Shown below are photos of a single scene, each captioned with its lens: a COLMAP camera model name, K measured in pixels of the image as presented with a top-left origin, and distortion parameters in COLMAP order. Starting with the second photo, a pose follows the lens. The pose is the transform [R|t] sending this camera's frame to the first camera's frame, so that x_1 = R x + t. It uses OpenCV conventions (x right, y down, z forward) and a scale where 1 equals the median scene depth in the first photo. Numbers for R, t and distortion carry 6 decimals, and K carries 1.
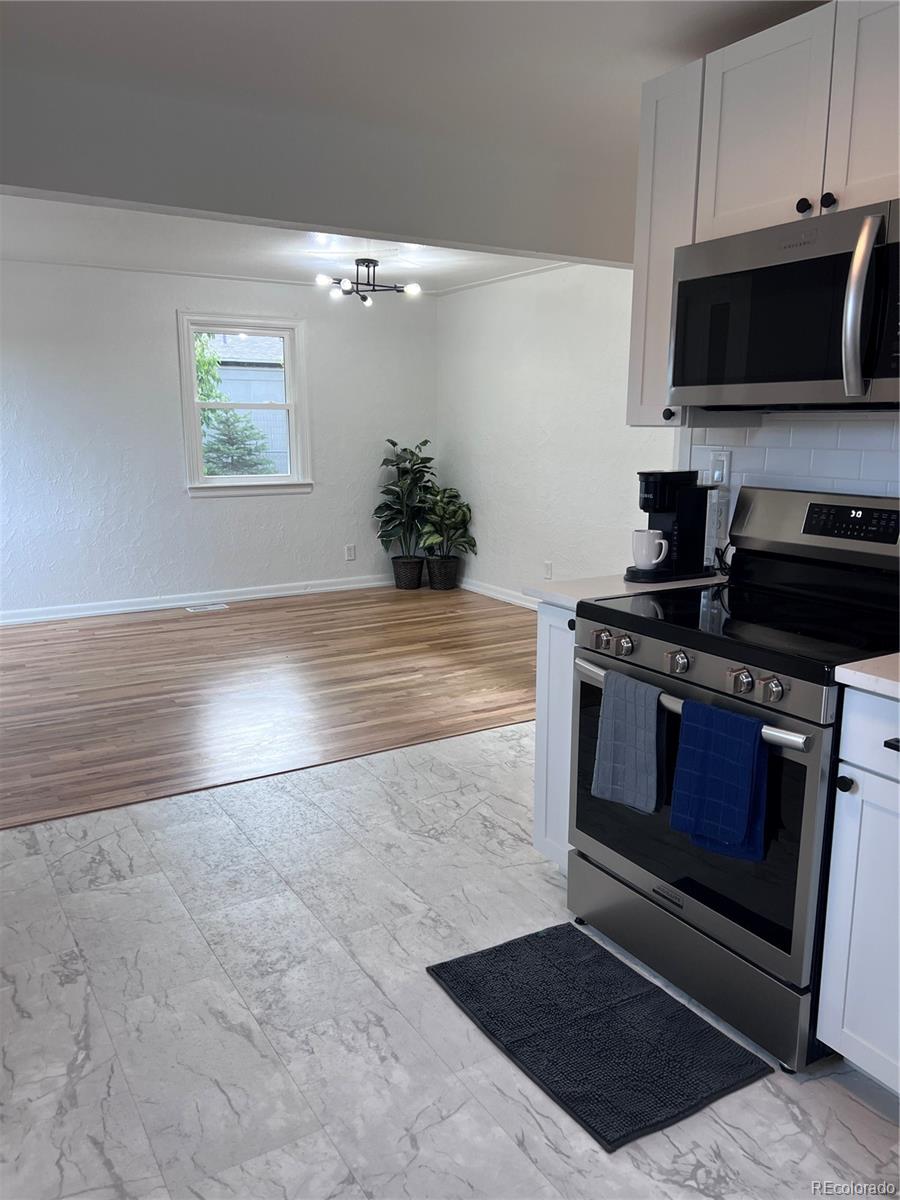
lens RADIAL K [[909.1, 0, 449.4], [0, 909.1, 604.5], [0, 0, 1]] dist [0.023387, 0.000615]
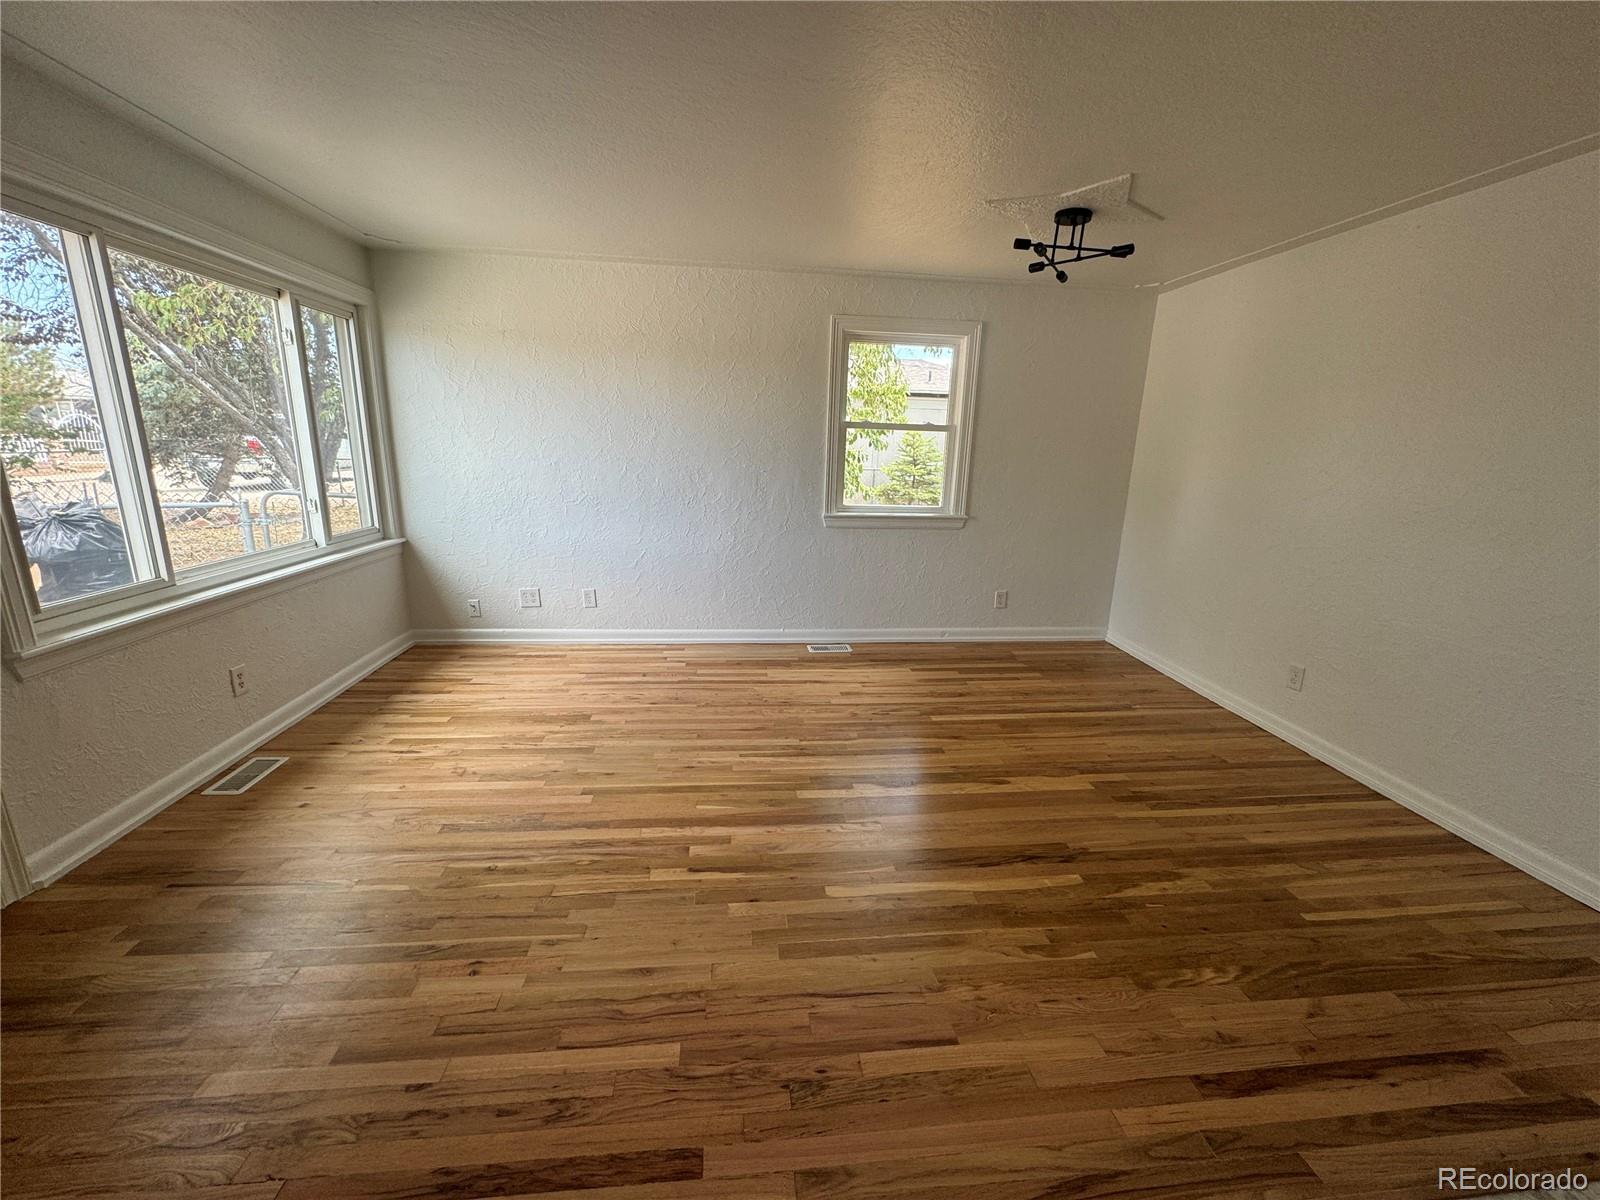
lens RADIAL K [[636.9, 0, 797.1], [0, 636.9, 595.4], [0, 0, 1]] dist [0.010910, -0.003955]
pose [[0.900712, 0.127494, -0.415287, -0.044913], [-0.113636, 0.991826, 0.058029, -0.105451], [0.419291, -0.005076, 0.907838, 0.514980]]
